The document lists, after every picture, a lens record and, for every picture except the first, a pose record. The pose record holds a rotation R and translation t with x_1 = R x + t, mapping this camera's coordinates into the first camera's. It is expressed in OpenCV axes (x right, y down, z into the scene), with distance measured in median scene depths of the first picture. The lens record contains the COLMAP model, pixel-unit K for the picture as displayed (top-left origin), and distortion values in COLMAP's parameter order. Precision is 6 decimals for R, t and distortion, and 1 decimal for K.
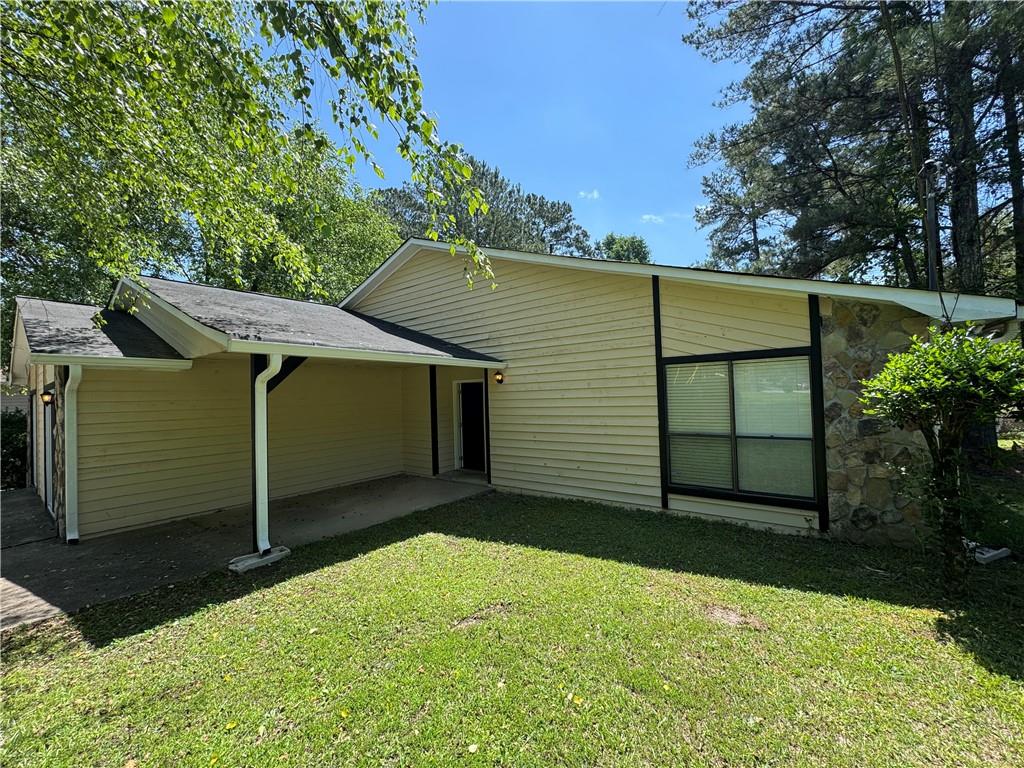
lens RADIAL K [[408.8, 0, 513.9], [0, 408.8, 387.6], [0, 0, 1]] dist [-0.003627, 0.000375]
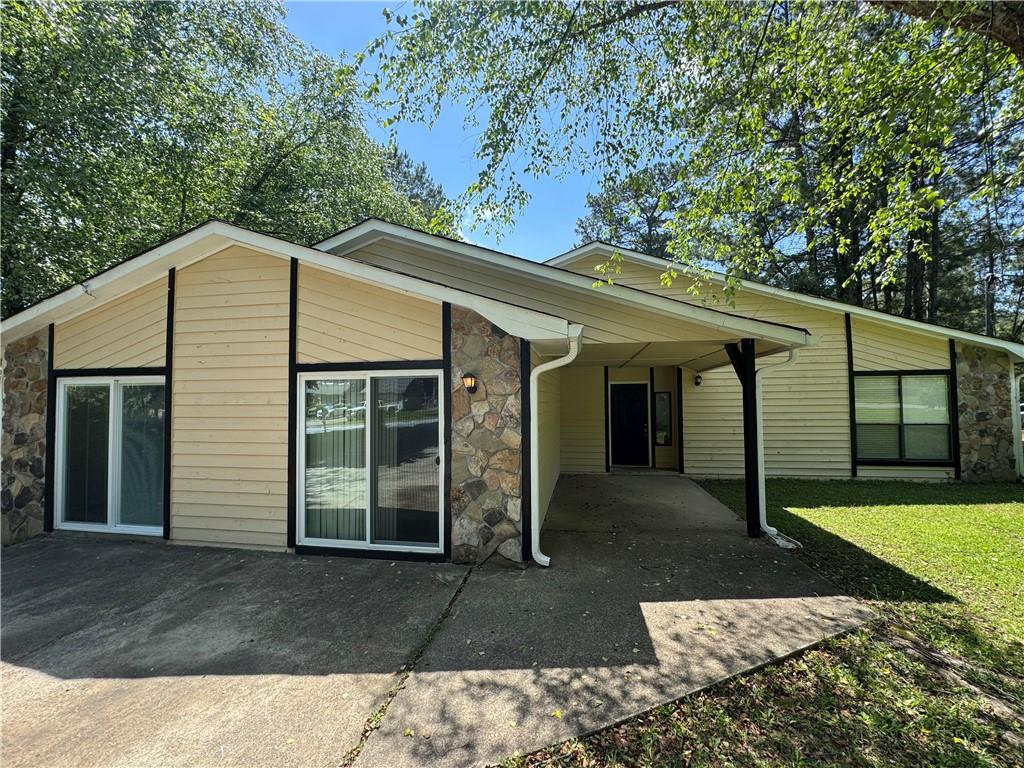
lens RADIAL K [[408.8, 0, 512.6], [0, 408.8, 385.9], [0, 0, 1]] dist [-0.003627, 0.000375]
pose [[0.885518, 0.035523, 0.463245, -1.533872], [-0.024232, 0.999247, -0.030304, 0.057509], [-0.463973, 0.015609, 0.885712, 0.320105]]
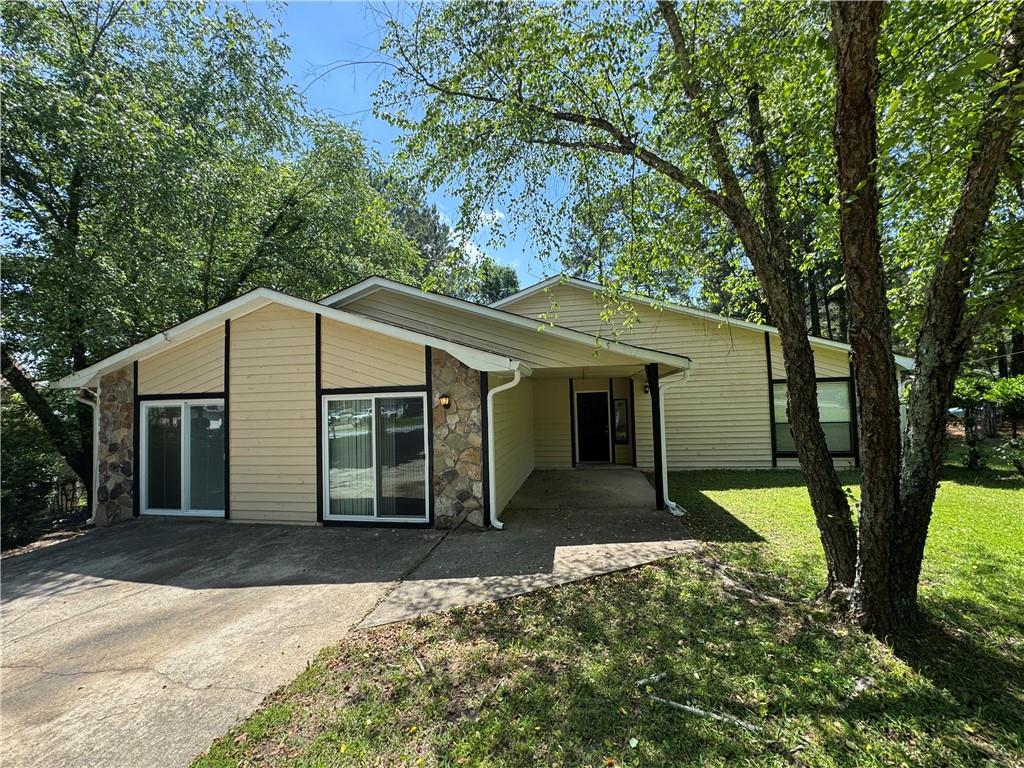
lens RADIAL K [[408.8, 0, 513.1], [0, 408.8, 385.1], [0, 0, 1]] dist [-0.003627, 0.000375]
pose [[0.885362, 0.023293, 0.464319, -1.599936], [-0.005168, 0.999175, -0.040270, 0.029550], [-0.464874, 0.033254, 0.884752, -0.029018]]
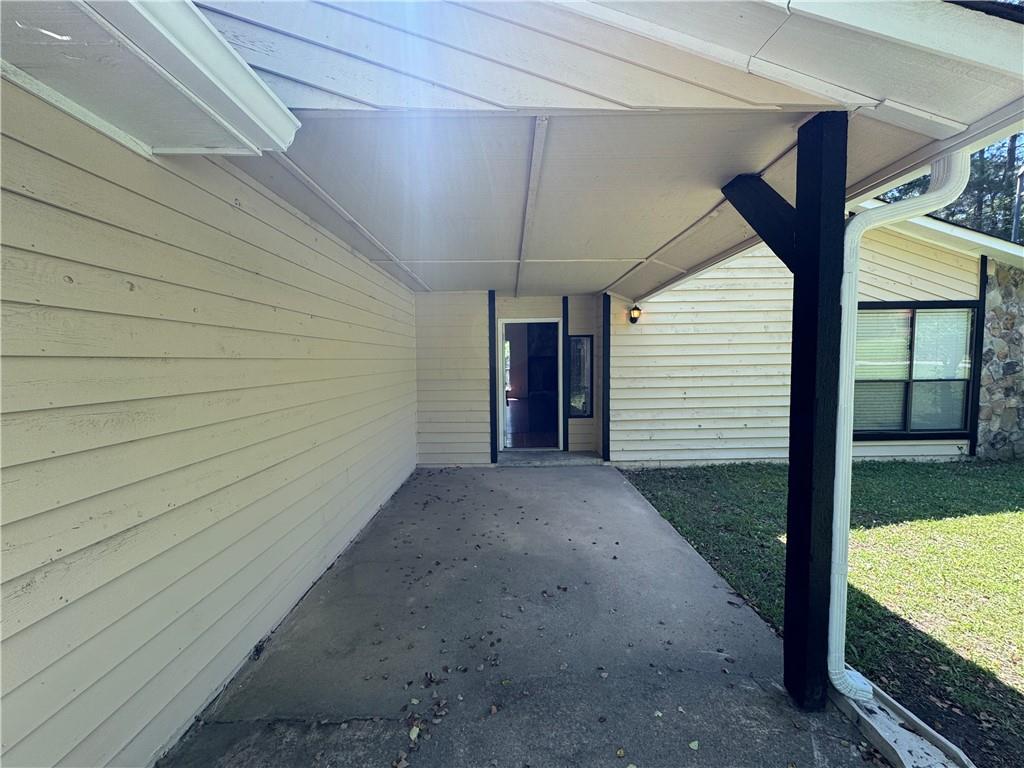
lens RADIAL K [[408.8, 0, 514.4], [0, 408.8, 385.7], [0, 0, 1]] dist [-0.003627, 0.000375]
pose [[0.790150, -0.022234, 0.612510, -0.962637], [-0.019859, 0.997888, 0.061842, 0.089613], [-0.612592, -0.061029, 0.788040, 0.812483]]
